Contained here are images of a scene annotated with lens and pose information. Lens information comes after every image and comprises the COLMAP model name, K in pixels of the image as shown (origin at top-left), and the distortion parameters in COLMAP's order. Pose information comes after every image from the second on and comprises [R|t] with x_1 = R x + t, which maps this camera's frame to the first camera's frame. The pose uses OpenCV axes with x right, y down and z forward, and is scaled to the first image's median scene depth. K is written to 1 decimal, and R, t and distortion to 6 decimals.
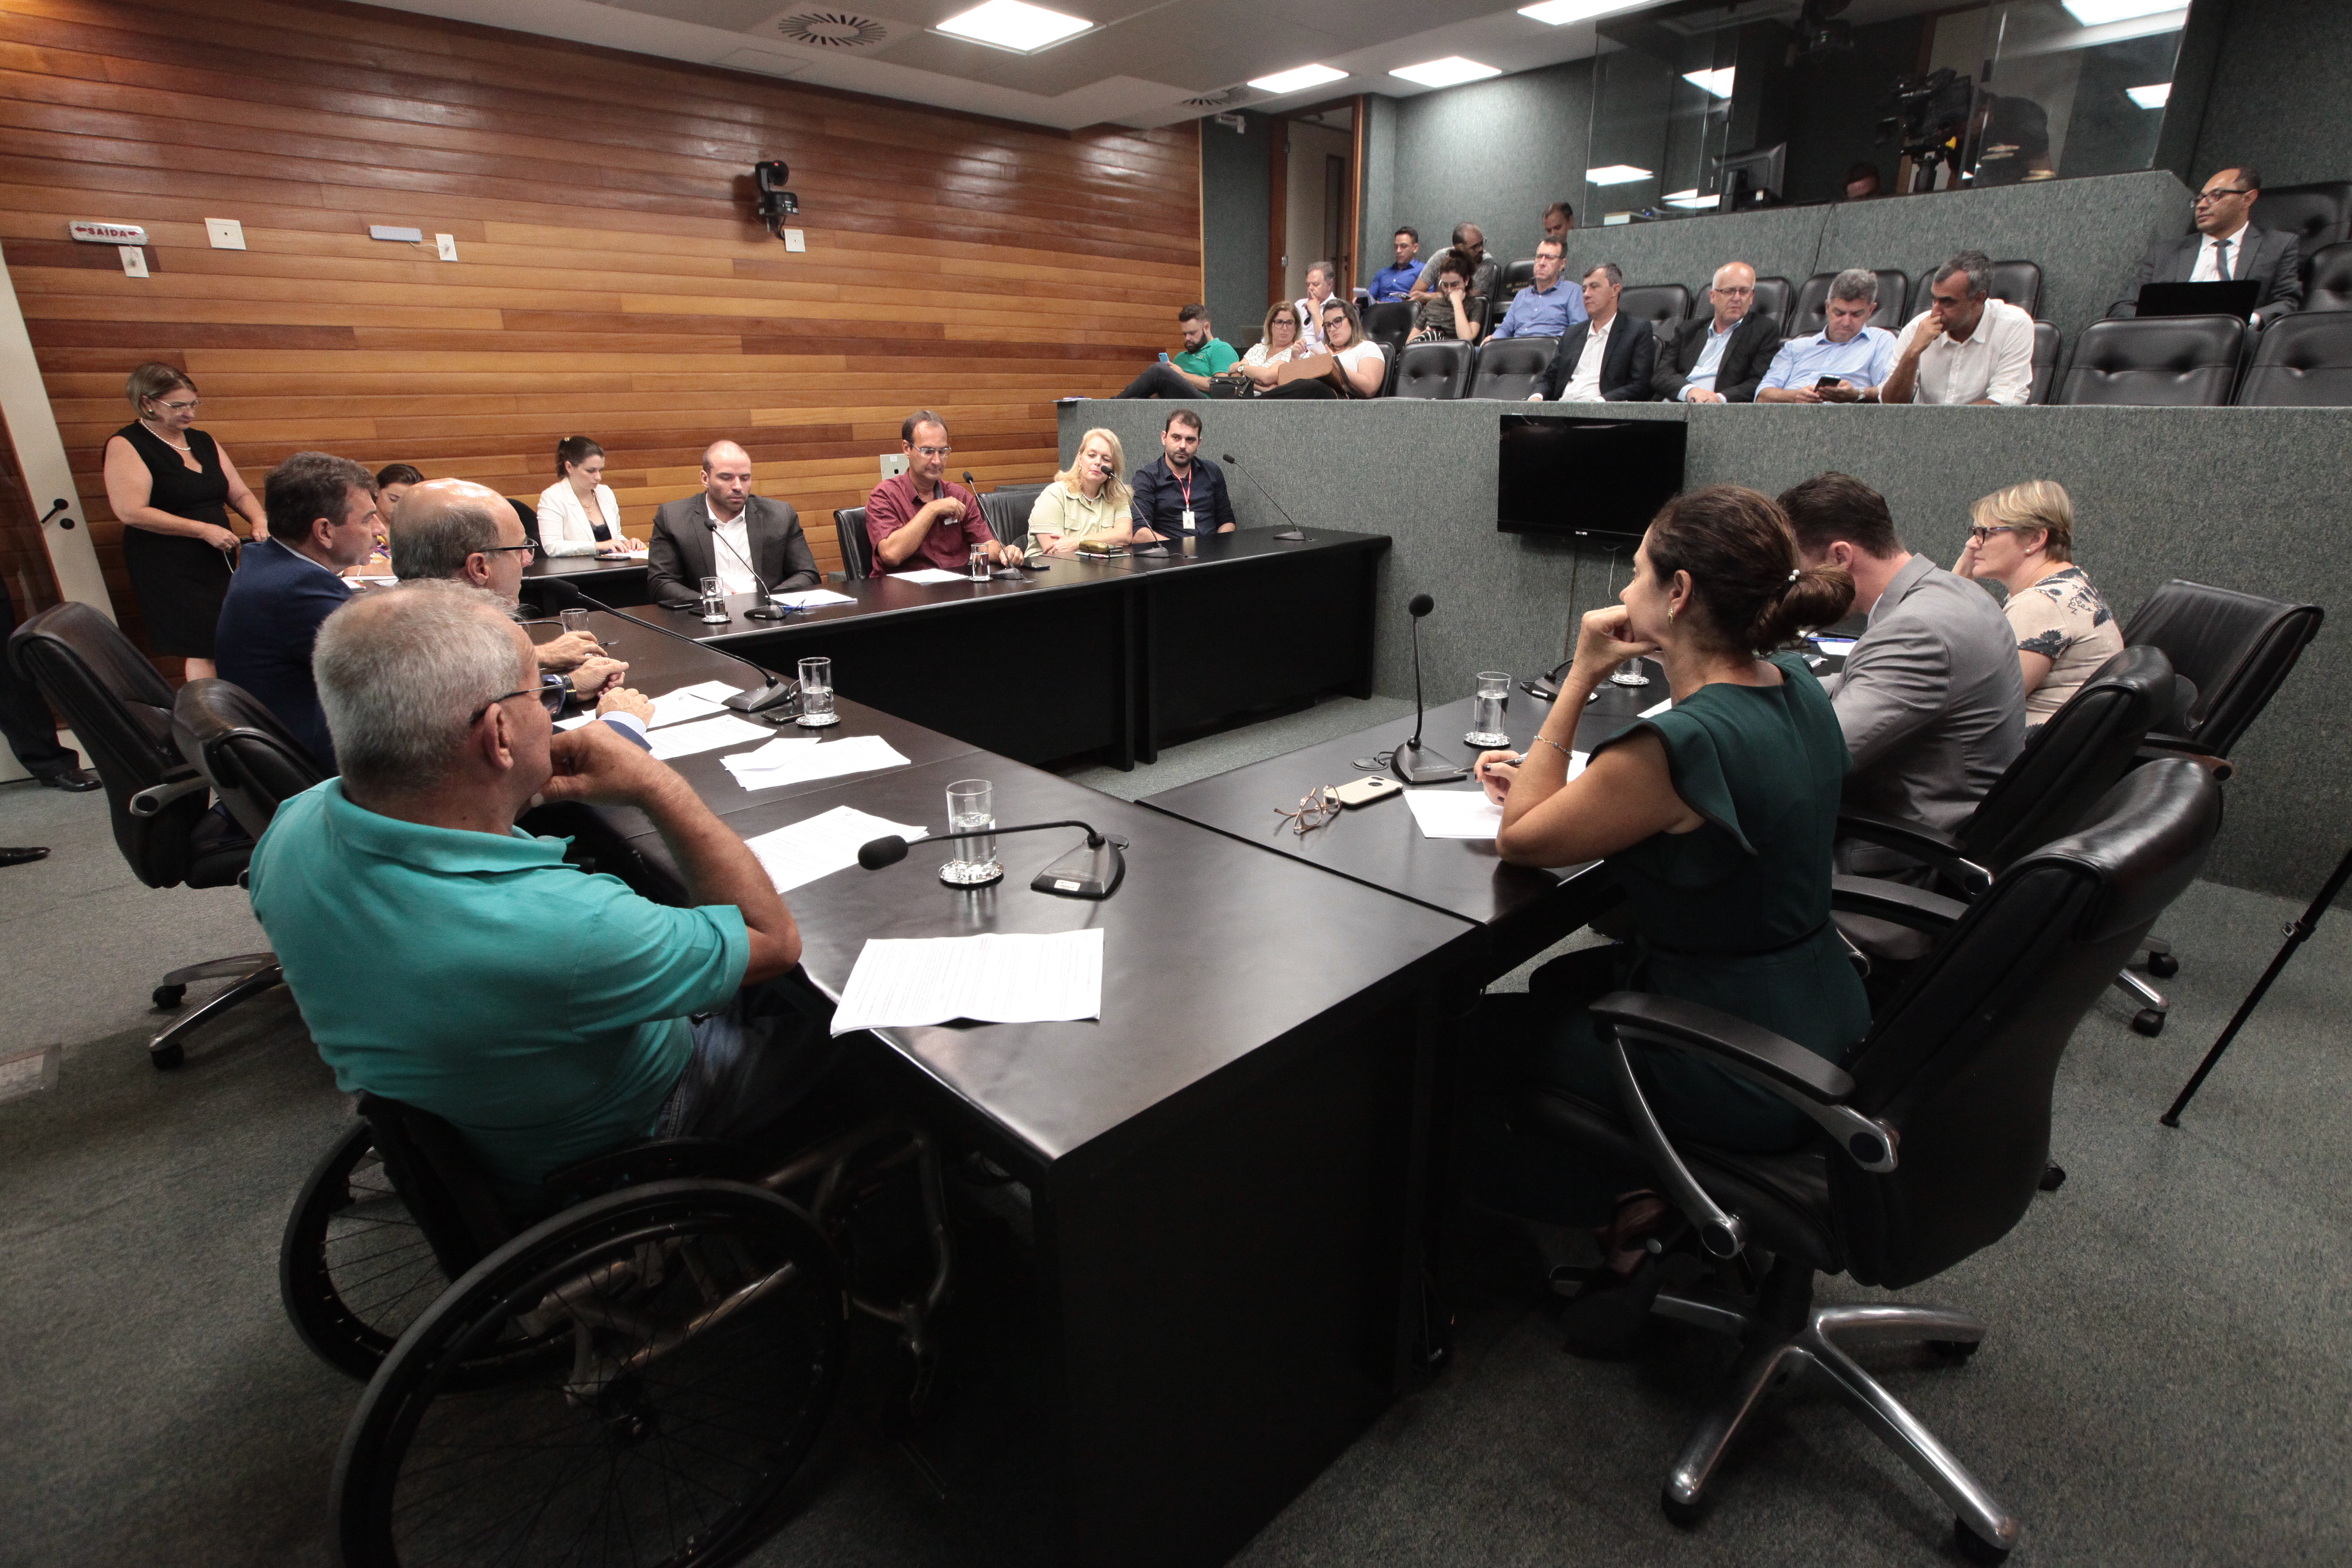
lens RADIAL K [[1158.2, 0, 1176.0], [0, 1158.2, 784.0], [0, 0, 1]] dist [-0.000554, -0.000088]
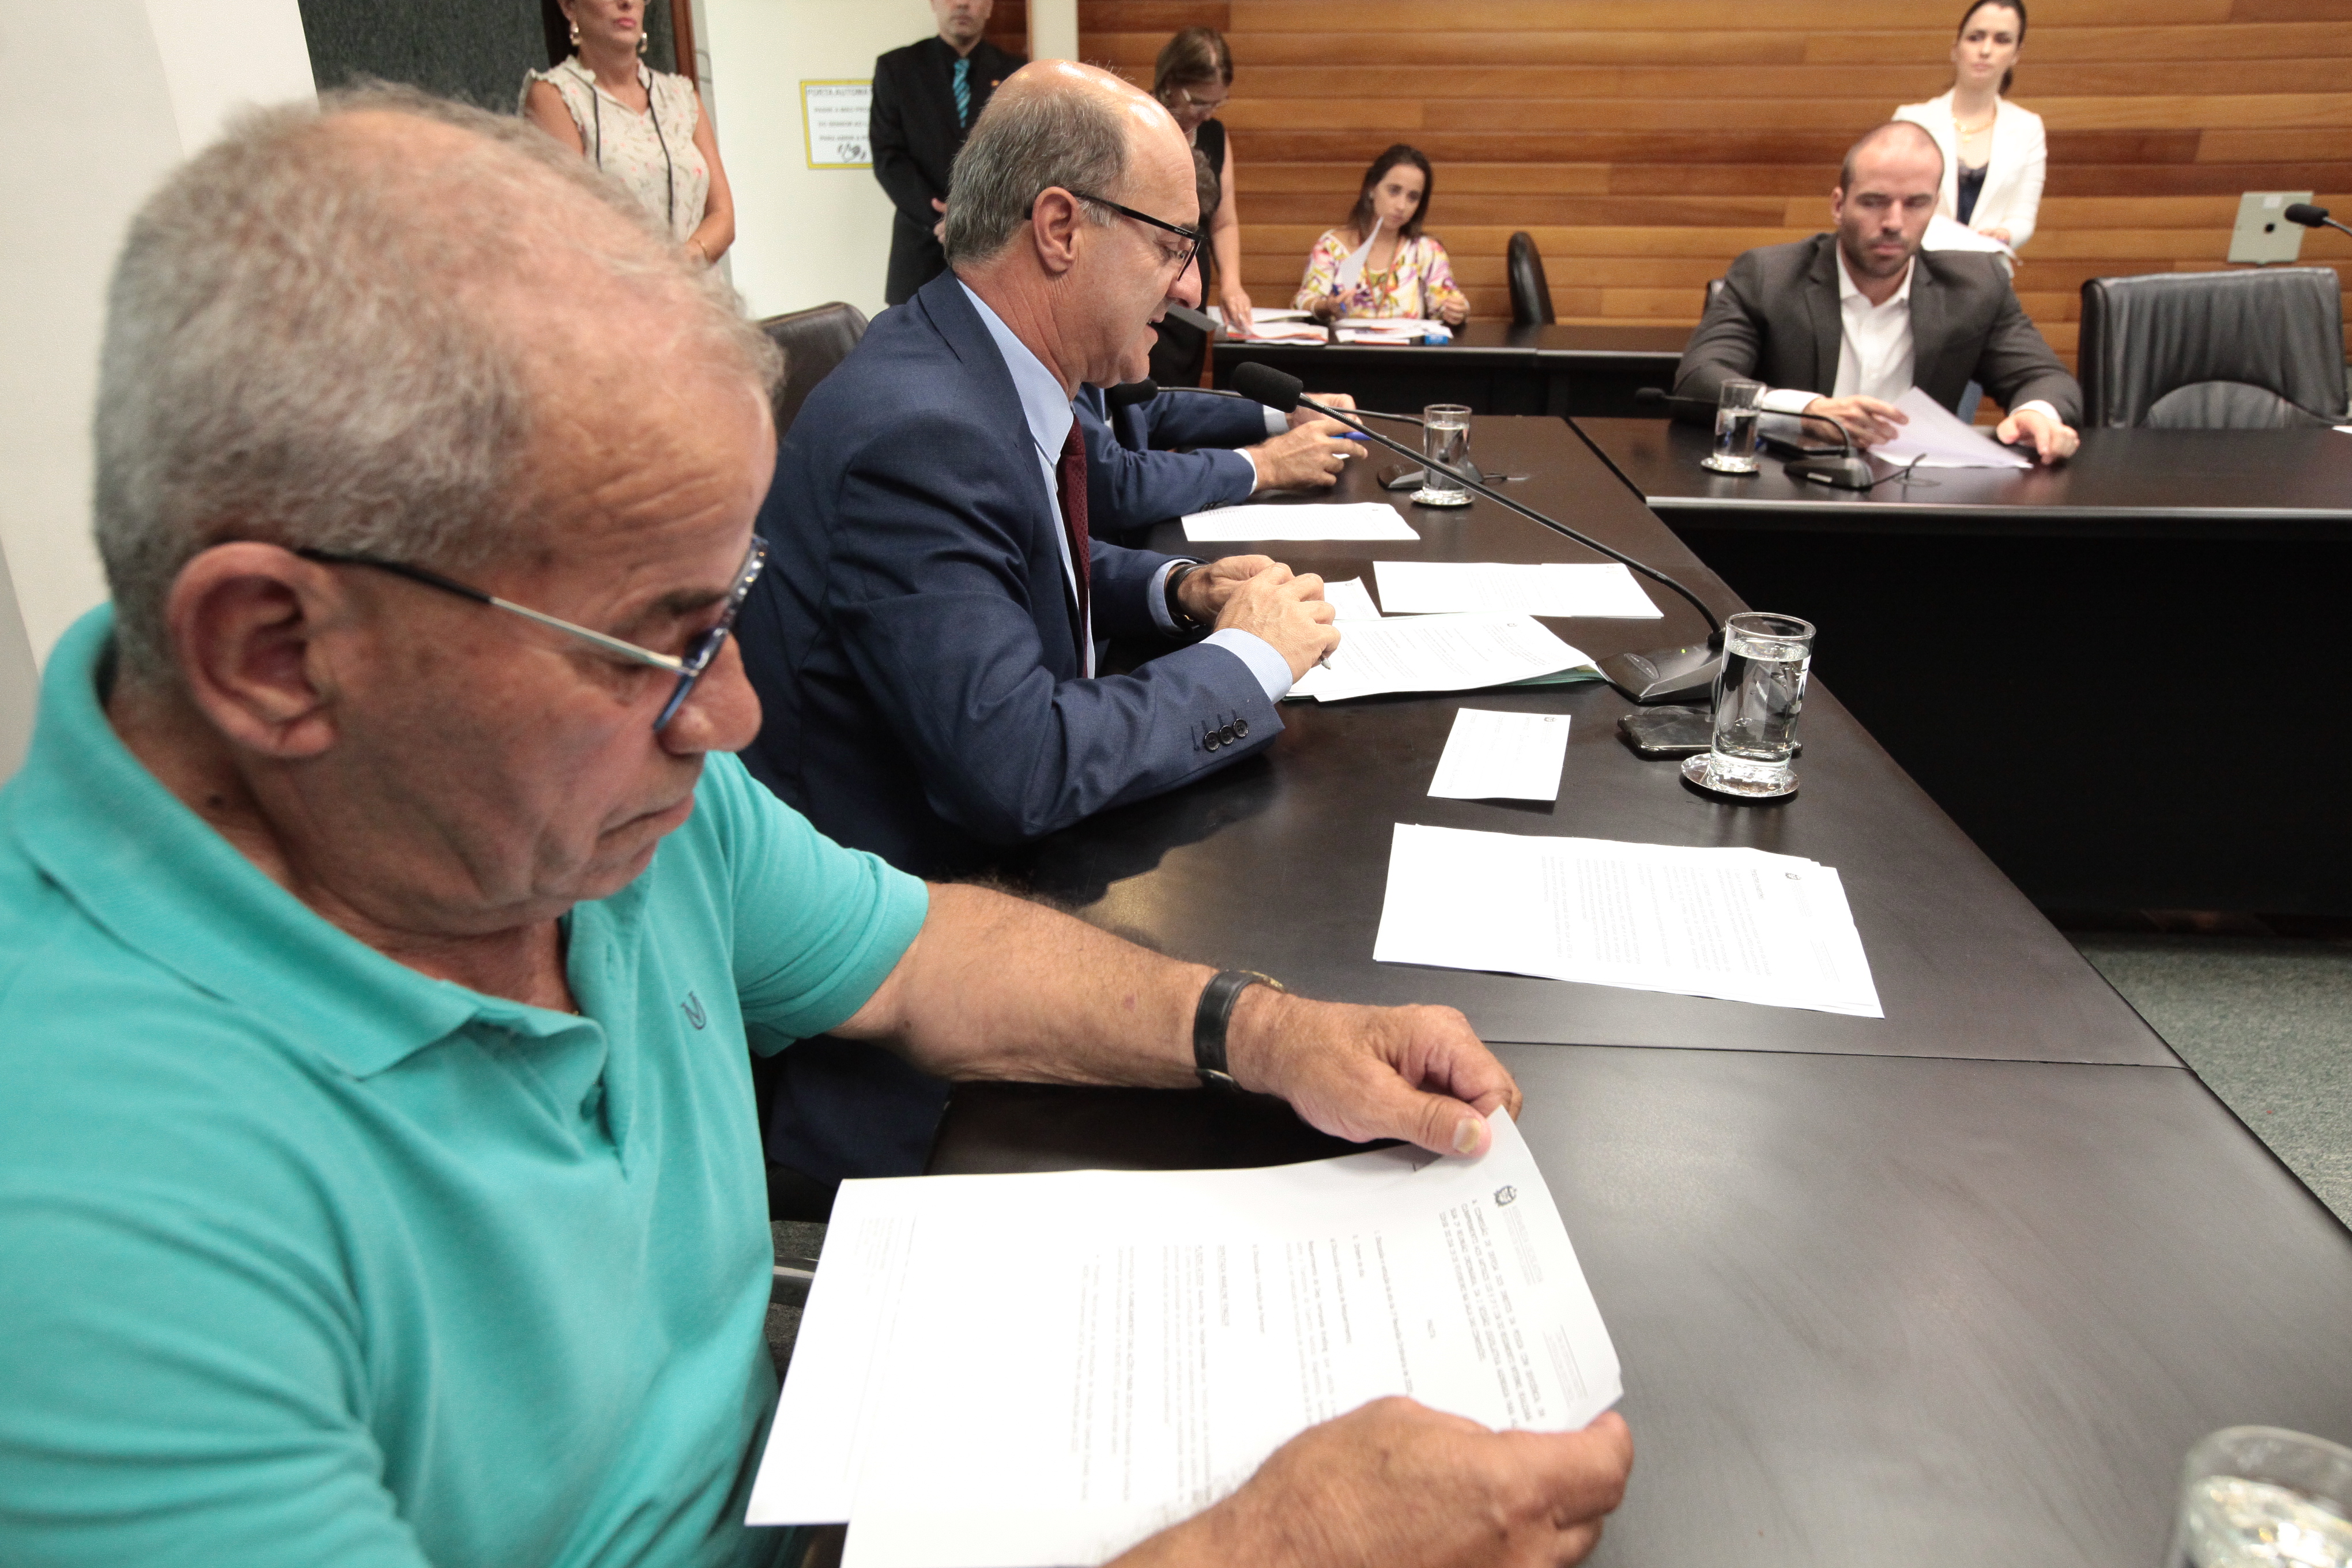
lens RADIAL K [[1622.2, 0, 1175.2], [0, 1622.2, 725.0], [0, 0, 1]] dist [-0.001032, 0.000702]
pose [[0.679345, 0.268542, -0.682917, -0.034587], [-0.250309, 0.959621, 0.128349, -0.044850], [0.689808, 0.083747, 0.719132, 0.230567]]
